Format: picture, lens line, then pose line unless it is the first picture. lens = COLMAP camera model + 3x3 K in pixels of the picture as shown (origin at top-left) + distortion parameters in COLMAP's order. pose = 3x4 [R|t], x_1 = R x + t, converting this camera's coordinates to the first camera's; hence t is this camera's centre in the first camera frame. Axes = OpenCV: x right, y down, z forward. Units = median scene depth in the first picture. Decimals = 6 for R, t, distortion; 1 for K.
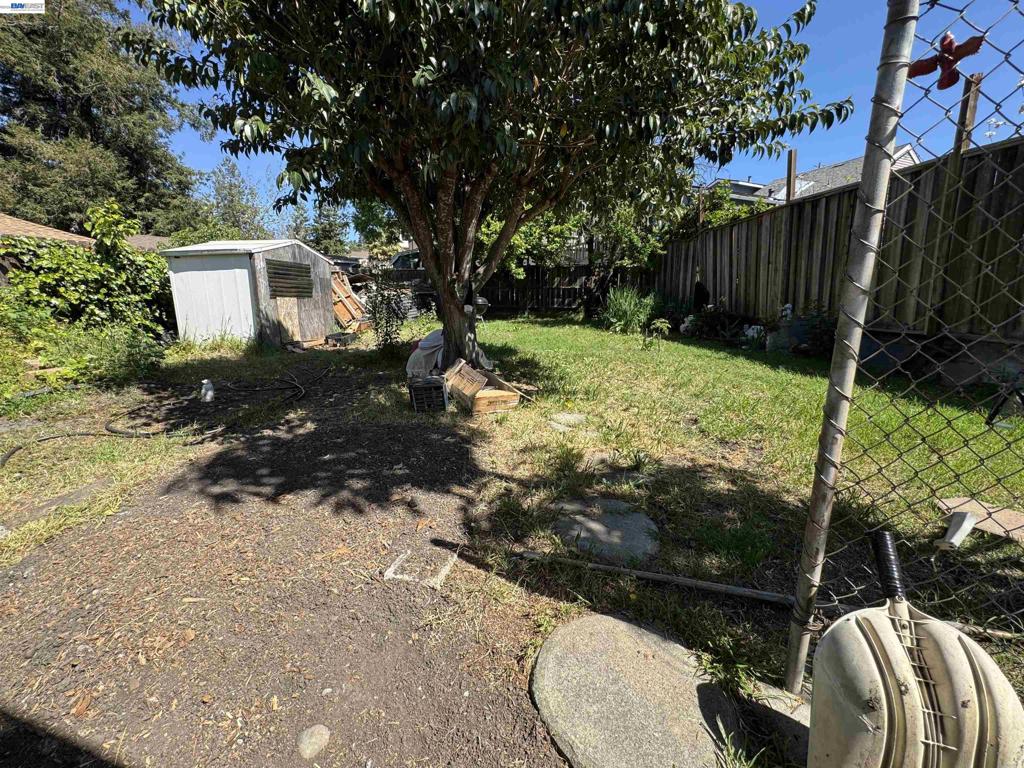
lens RADIAL K [[413.7, 0, 512.8], [0, 413.7, 380.7], [0, 0, 1]] dist [0.000699, 0.000106]
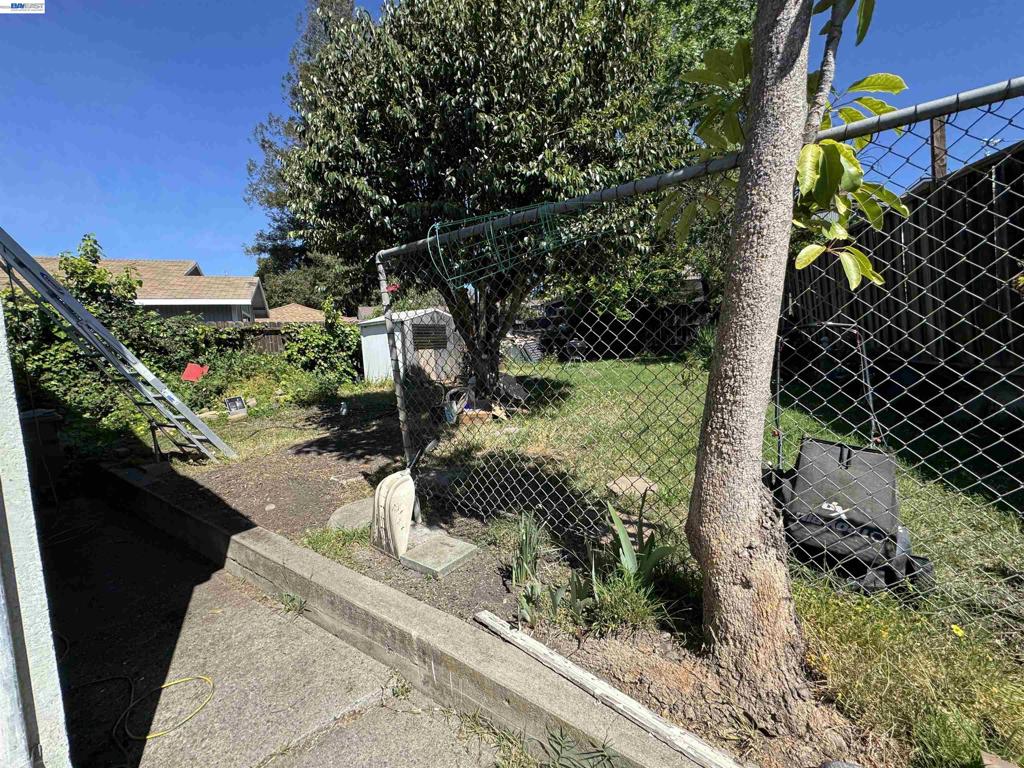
lens RADIAL K [[413.7, 0, 512.1], [0, 413.7, 386.8], [0, 0, 1]] dist [0.000699, 0.000106]
pose [[0.907828, -0.003503, -0.419328, 0.344696], [-0.029382, 0.996976, -0.071939, 0.020060], [0.418312, 0.077629, 0.904980, -0.154096]]
